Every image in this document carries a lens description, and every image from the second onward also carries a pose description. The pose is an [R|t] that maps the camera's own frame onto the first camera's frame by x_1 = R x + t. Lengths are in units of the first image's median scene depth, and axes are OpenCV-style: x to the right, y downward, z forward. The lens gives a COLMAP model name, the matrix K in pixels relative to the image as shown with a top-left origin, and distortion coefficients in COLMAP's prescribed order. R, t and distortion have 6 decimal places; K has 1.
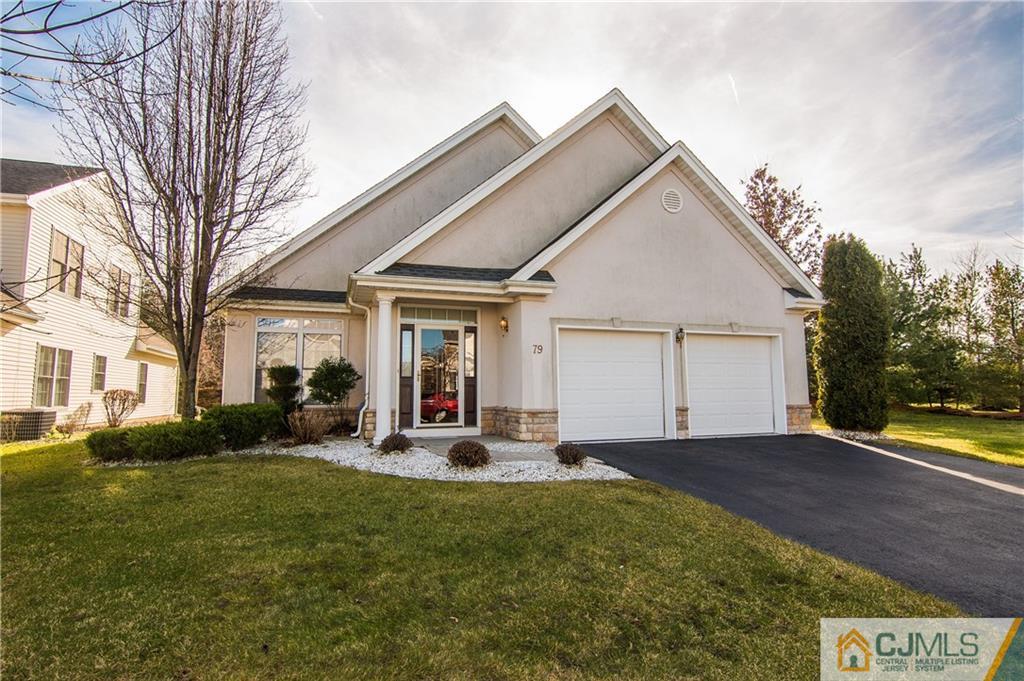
lens RADIAL K [[521.5, 0, 507.7], [0, 521.5, 338.9], [0, 0, 1]] dist [-0.001474, -0.015972]
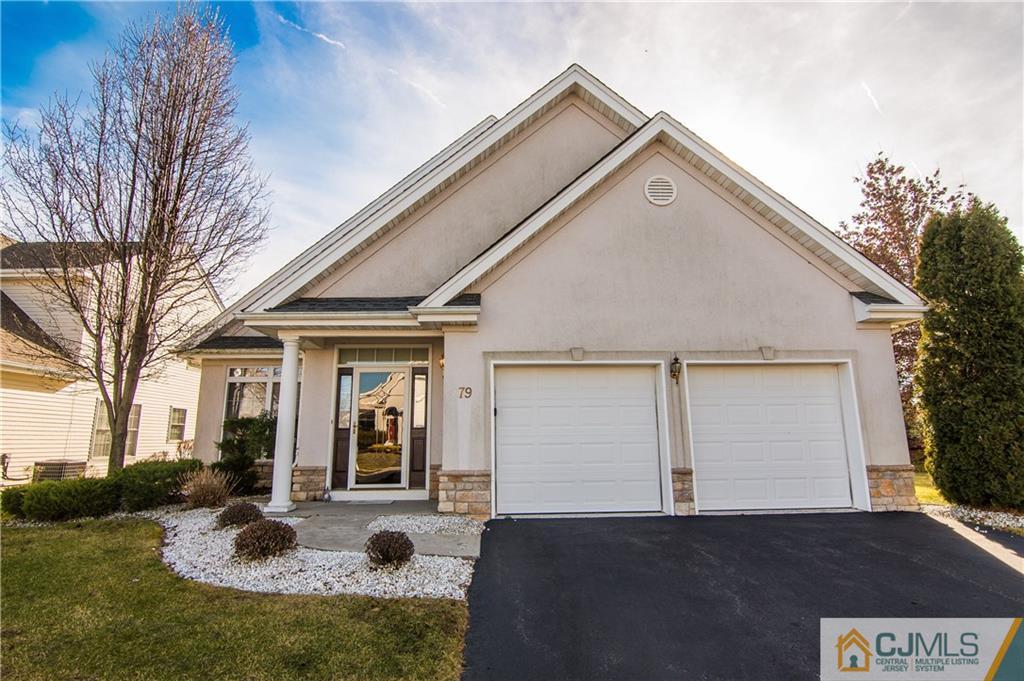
lens RADIAL K [[497.4, 0, 512.0], [0, 497.4, 340.5], [0, 0, 1]] dist [-0.001021, -0.014183]
pose [[0.957130, -0.057624, -0.283870, 0.313315], [0.033276, 0.995398, -0.089861, 0.010434], [0.287742, 0.076562, 0.954643, 0.274921]]
